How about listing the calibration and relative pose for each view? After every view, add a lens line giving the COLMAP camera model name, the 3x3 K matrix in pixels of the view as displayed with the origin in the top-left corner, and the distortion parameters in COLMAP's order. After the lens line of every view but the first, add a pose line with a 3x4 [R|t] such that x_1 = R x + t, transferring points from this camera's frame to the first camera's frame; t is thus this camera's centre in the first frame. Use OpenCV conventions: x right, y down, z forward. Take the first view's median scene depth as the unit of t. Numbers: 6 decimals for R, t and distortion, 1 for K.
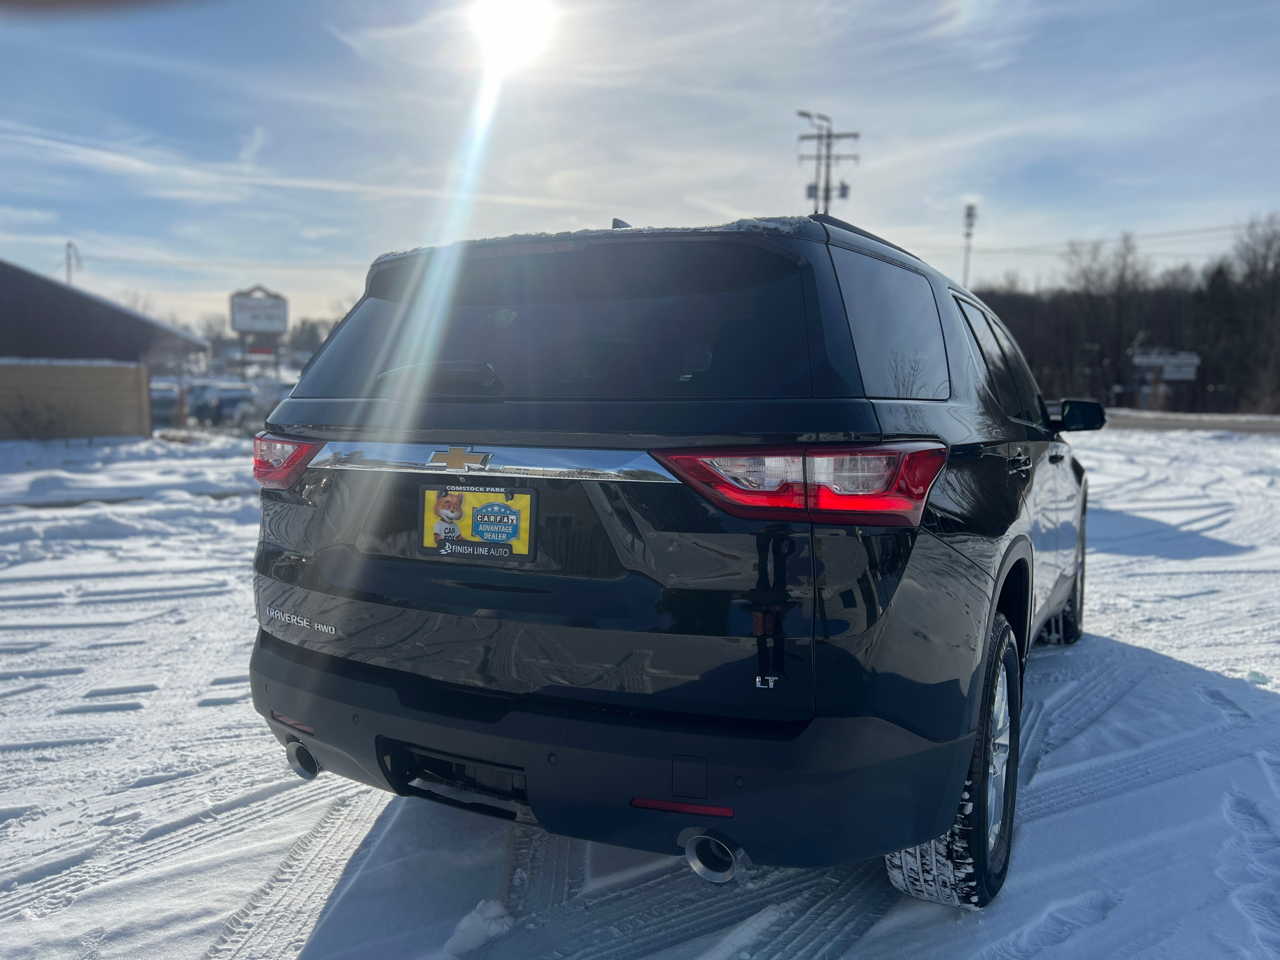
lens RADIAL K [[951.7, 0, 636.5], [0, 951.7, 485.3], [0, 0, 1]] dist [0.064779, -0.064278]
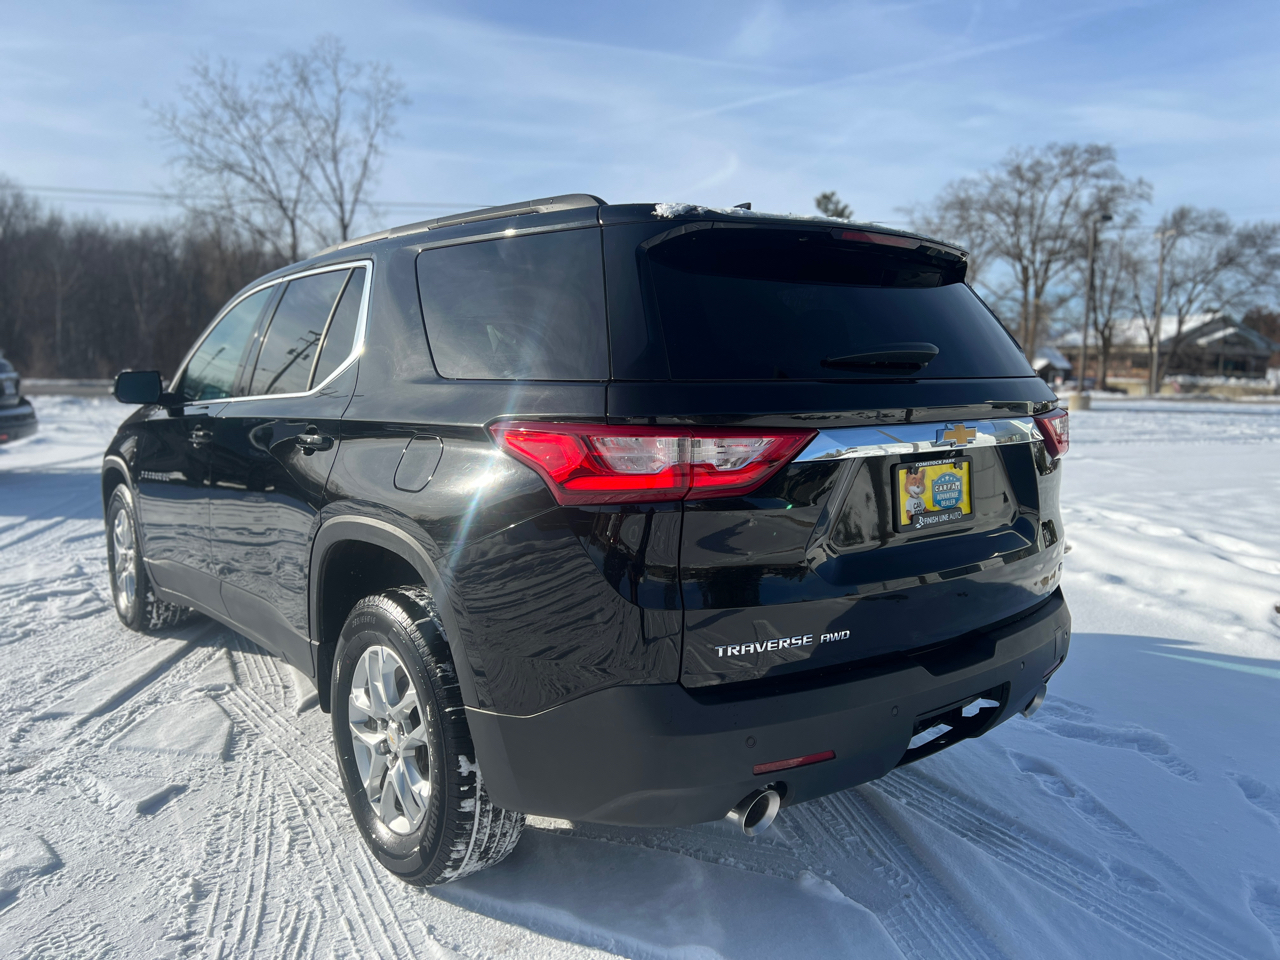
lens RADIAL K [[951.7, 0, 636.5], [0, 951.7, 485.3], [0, 0, 1]] dist [0.064779, -0.064278]
pose [[0.401971, -0.110384, 0.908975, -1.293109], [0.076963, 0.993267, 0.086585, -0.090809], [-0.912412, 0.035153, 0.407760, 0.859414]]
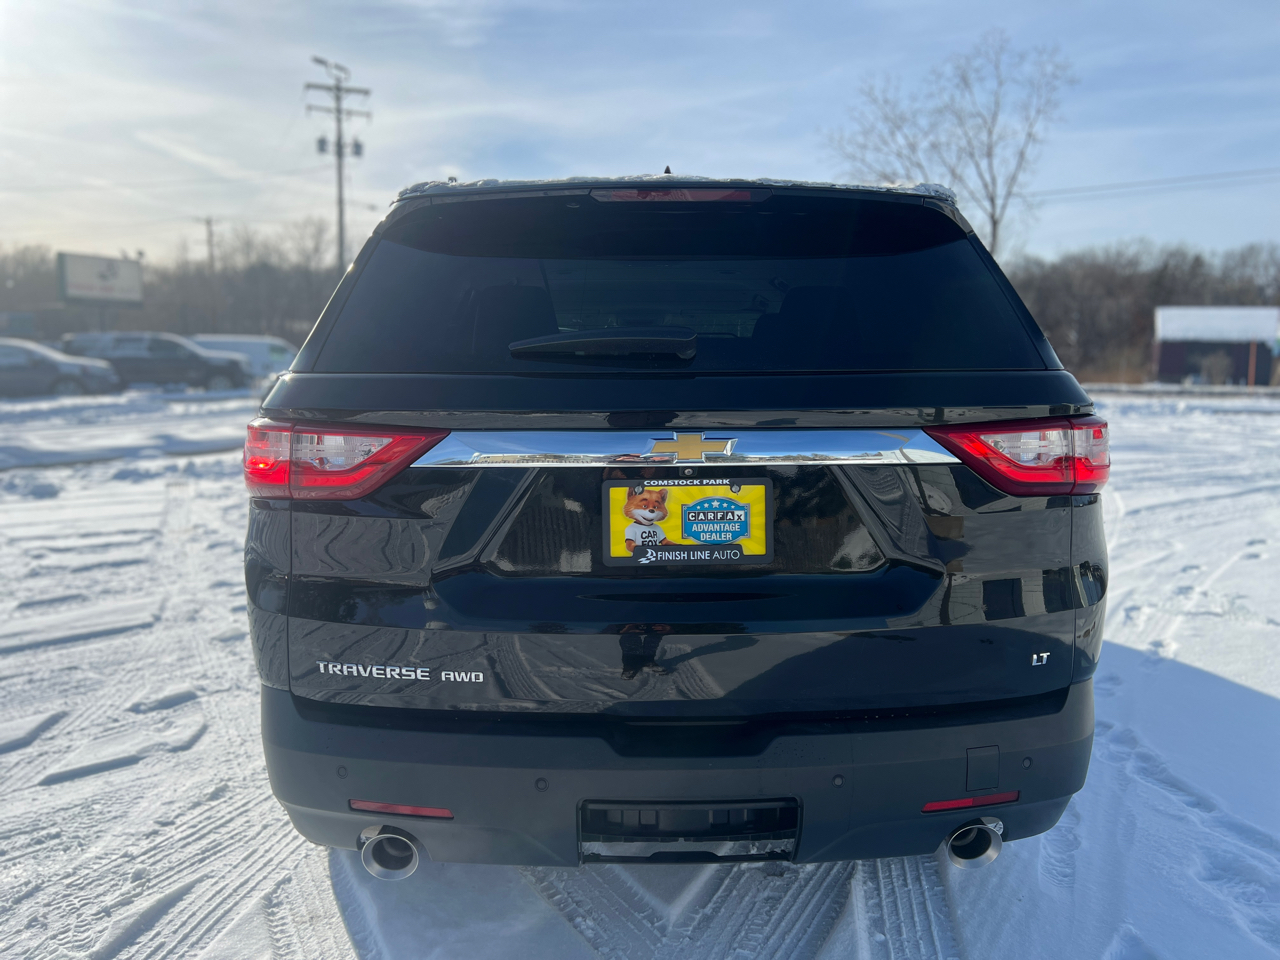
lens RADIAL K [[951.7, 0, 636.5], [0, 951.7, 485.3], [0, 0, 1]] dist [0.064779, -0.064278]
pose [[0.869742, -0.063149, 0.489449, -0.610702], [0.046420, 0.997851, 0.046255, -0.033828], [-0.491318, -0.017509, 0.870804, 0.292959]]
